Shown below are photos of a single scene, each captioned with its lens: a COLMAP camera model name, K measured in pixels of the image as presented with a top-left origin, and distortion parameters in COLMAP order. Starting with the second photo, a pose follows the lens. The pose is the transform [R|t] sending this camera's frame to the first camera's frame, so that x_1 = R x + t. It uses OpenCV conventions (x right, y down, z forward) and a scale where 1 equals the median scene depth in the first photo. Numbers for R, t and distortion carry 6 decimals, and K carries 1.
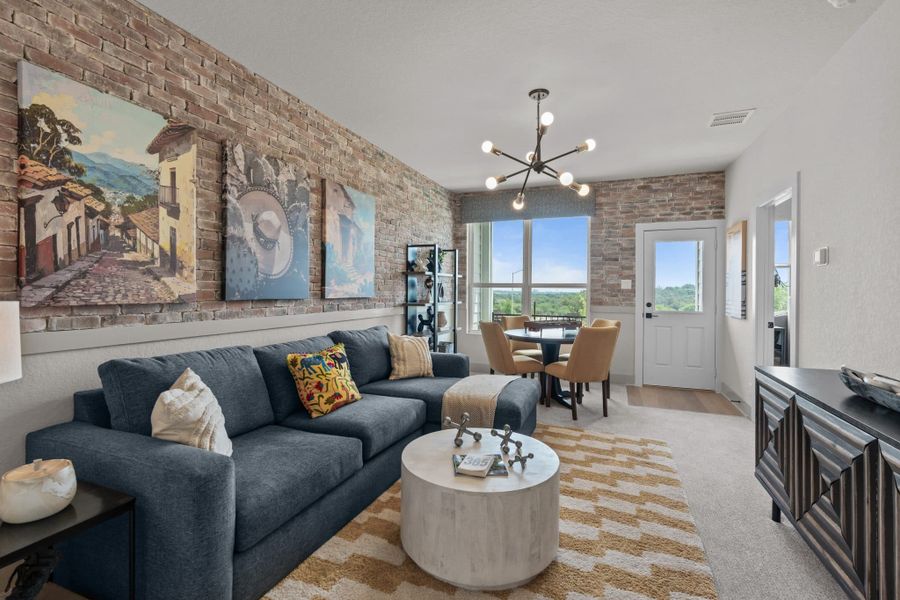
lens RADIAL K [[406.8, 0, 446.6], [0, 406.8, 287.2], [0, 0, 1]] dist [-0.002568, -0.000229]
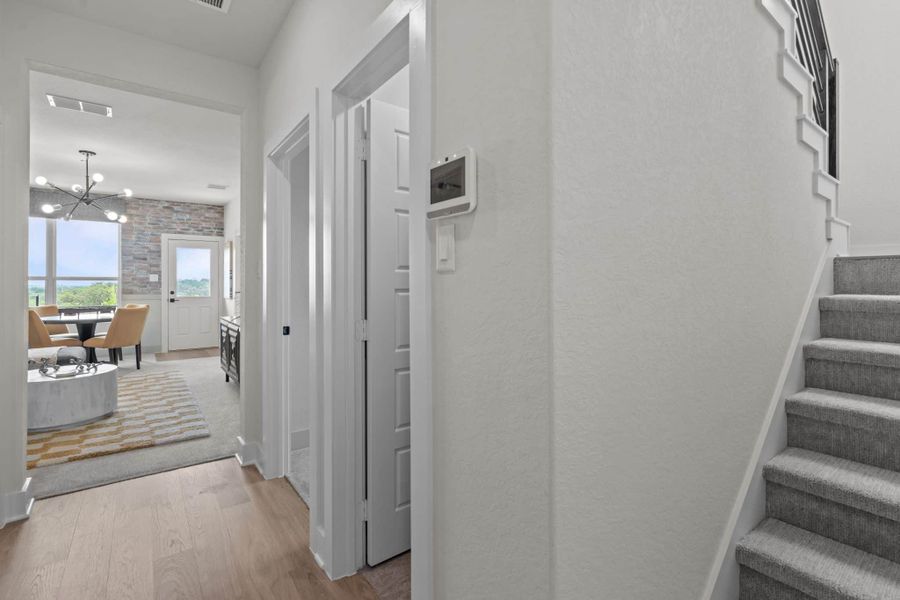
lens RADIAL K [[406.8, 0, 446.6], [0, 406.8, 287.2], [0, 0, 1]] dist [-0.002568, -0.000229]
pose [[0.507248, -0.014161, 0.861684, -0.233807], [-0.003226, 0.999827, 0.018330, -0.004200], [-0.861794, -0.012078, 0.507114, -0.536024]]
